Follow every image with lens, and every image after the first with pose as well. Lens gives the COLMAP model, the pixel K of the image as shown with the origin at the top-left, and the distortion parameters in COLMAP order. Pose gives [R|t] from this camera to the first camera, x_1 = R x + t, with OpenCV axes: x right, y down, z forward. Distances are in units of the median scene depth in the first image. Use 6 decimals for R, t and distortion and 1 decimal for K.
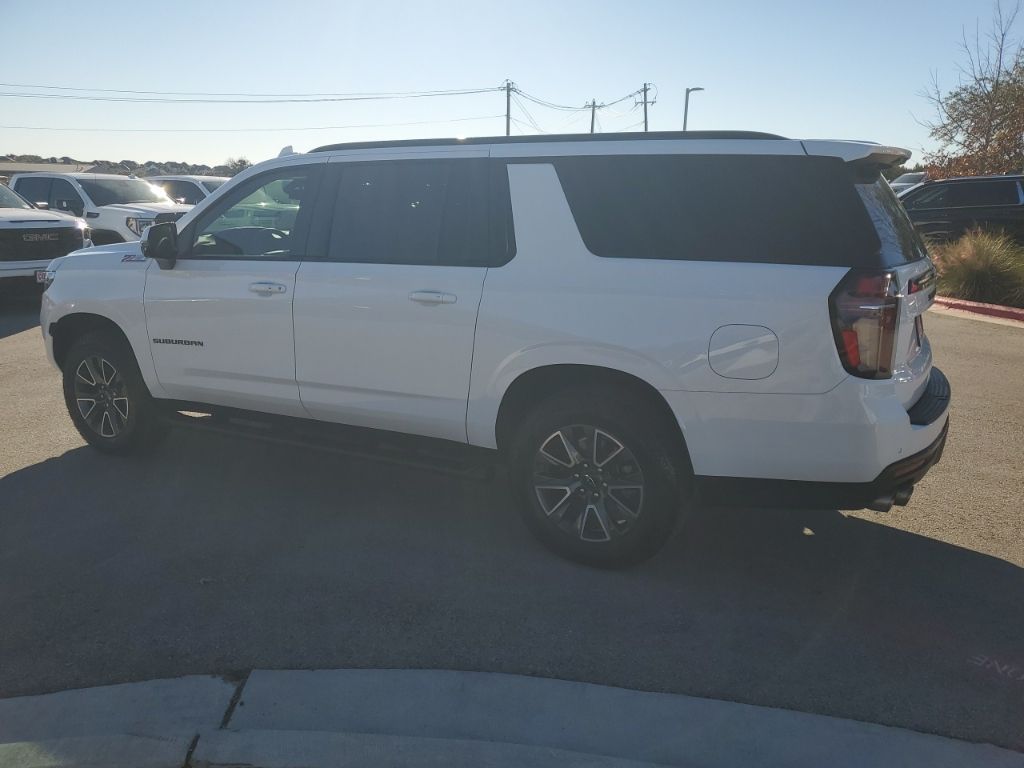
lens RADIAL K [[800.7, 0, 510.6], [0, 800.7, 370.3], [0, 0, 1]] dist [0.048100, -0.050720]
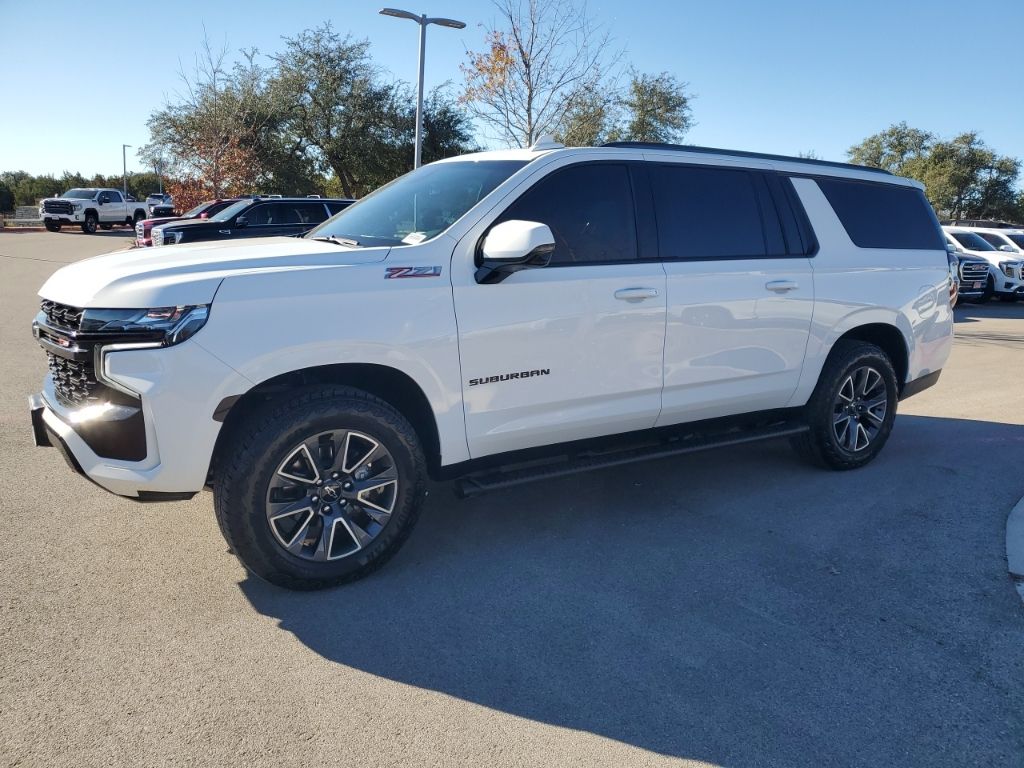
lens RADIAL K [[804.8, 0, 512.0], [0, 804.8, 384.0], [0, 0, 1]] dist [-0.002975, 0.060095]
pose [[0.482006, -0.155210, 0.862311, -1.353308], [0.163629, 0.982815, 0.085437, -0.117863], [-0.860753, 0.099918, 0.499119, 0.781289]]
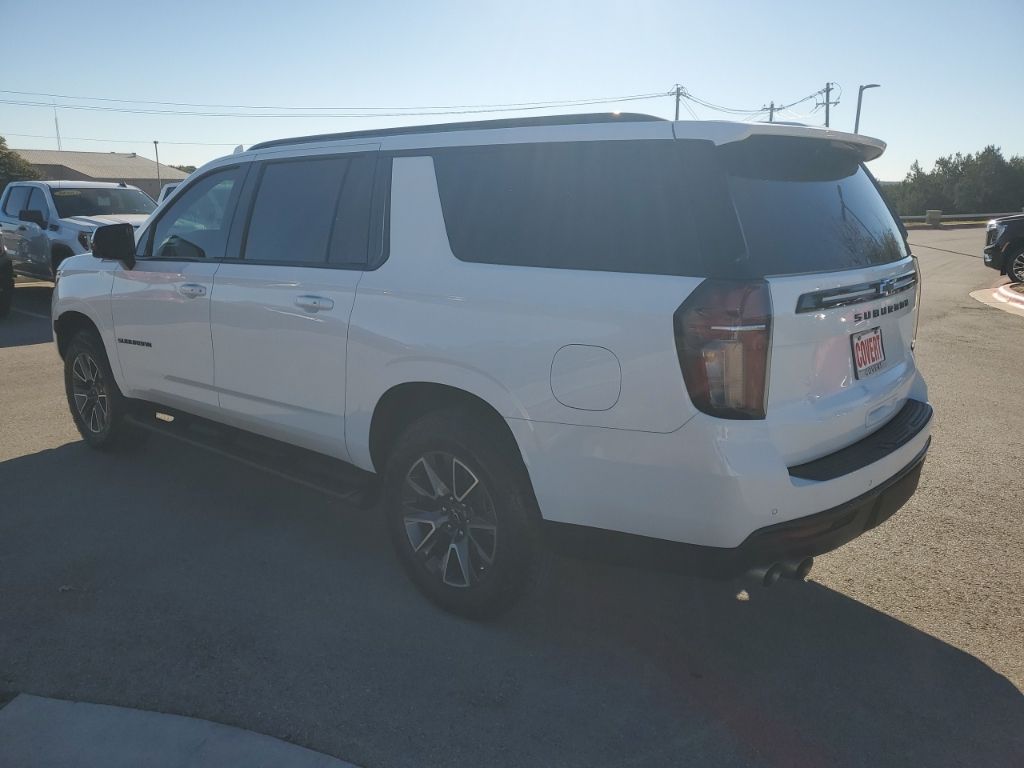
lens RADIAL K [[799.7, 0, 516.3], [0, 799.7, 378.4], [0, 0, 1]] dist [0.023221, 0.003070]
pose [[0.978097, 0.042189, -0.203828, 0.325220], [-0.042102, 0.999102, 0.004767, -0.019204], [0.203846, 0.003919, 0.978995, 0.148870]]
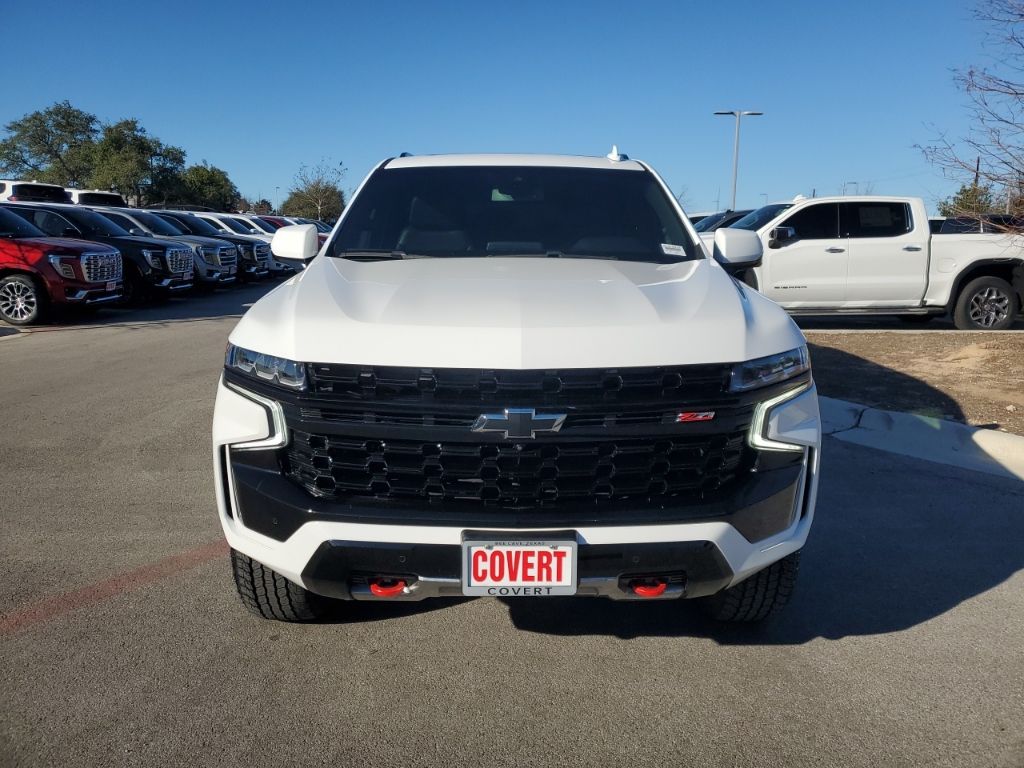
lens RADIAL K [[800.7, 0, 510.6], [0, 800.7, 370.3], [0, 0, 1]] dist [0.048100, -0.050720]
pose [[-0.501588, -0.159869, 0.850207, -1.300237], [0.179288, 0.942230, 0.282945, -0.398937], [-0.846325, 0.294354, -0.443949, 1.969470]]
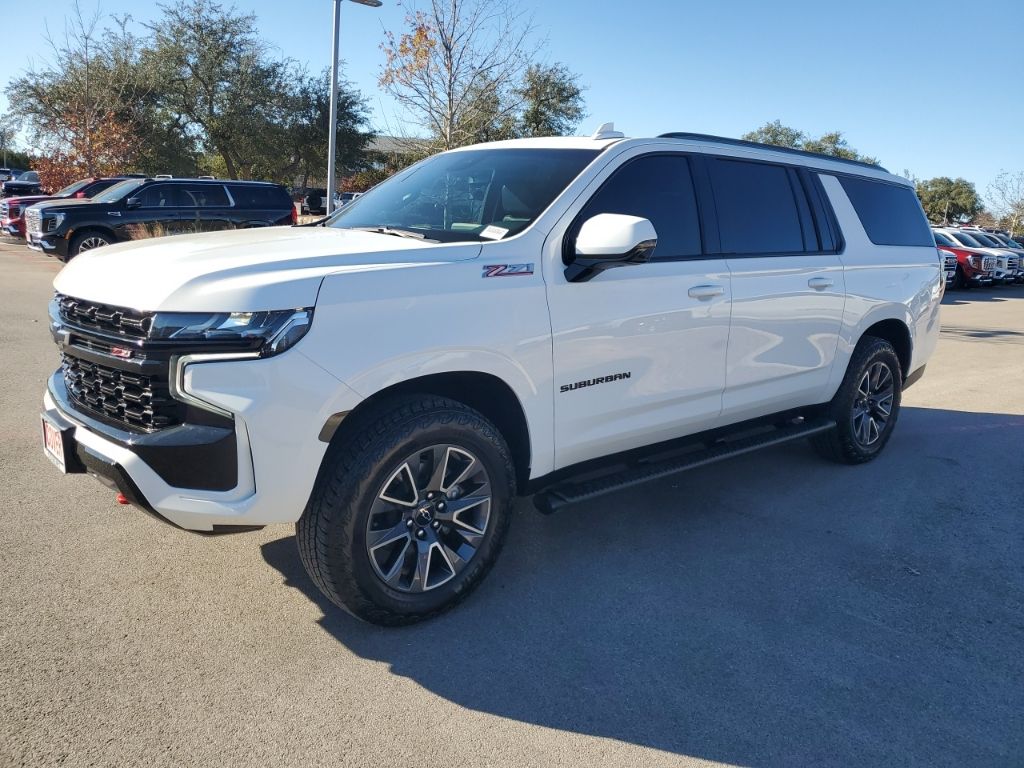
lens RADIAL K [[797.4, 0, 511.5], [0, 797.4, 380.2], [0, 0, 1]] dist [0.029651, 0.006547]
pose [[0.344052, -0.171946, 0.923072, -1.381015], [0.161502, 0.979275, 0.122220, -0.170512], [-0.924957, 0.107029, 0.364691, 1.024504]]
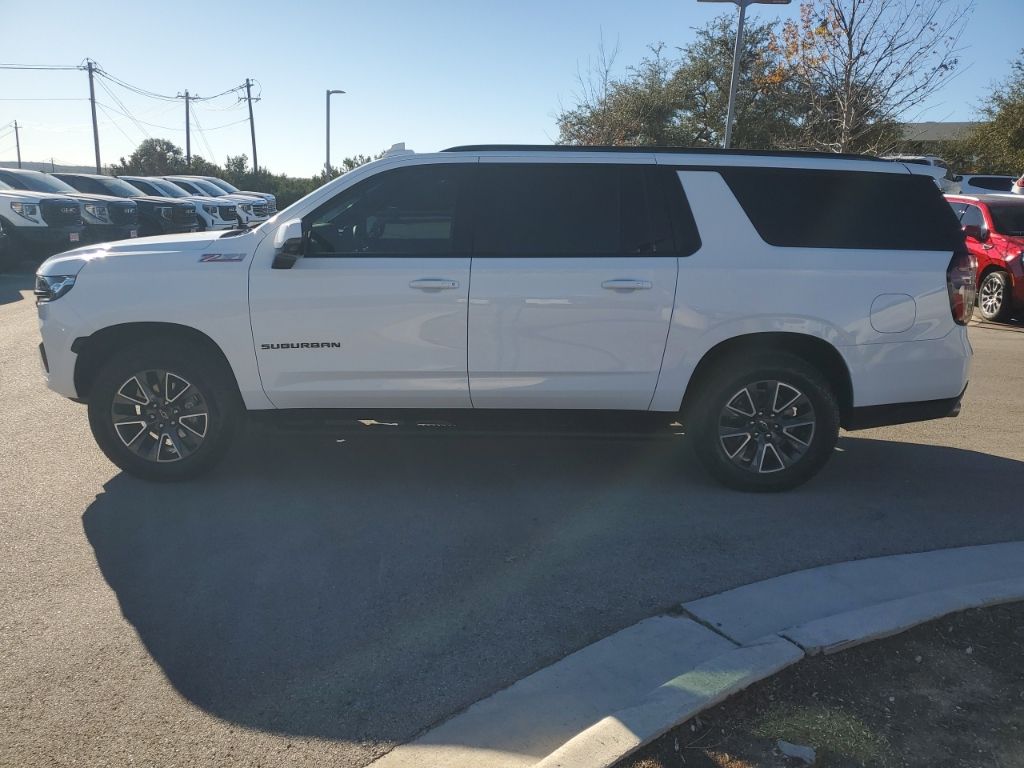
lens RADIAL K [[799.7, 0, 516.3], [0, 799.7, 378.4], [0, 0, 1]] dist [0.023221, 0.003070]
pose [[0.874005, -0.086238, 0.478203, -0.813482], [0.082047, 0.996186, 0.029695, -0.004970], [-0.478940, 0.013281, 0.877747, 0.073695]]
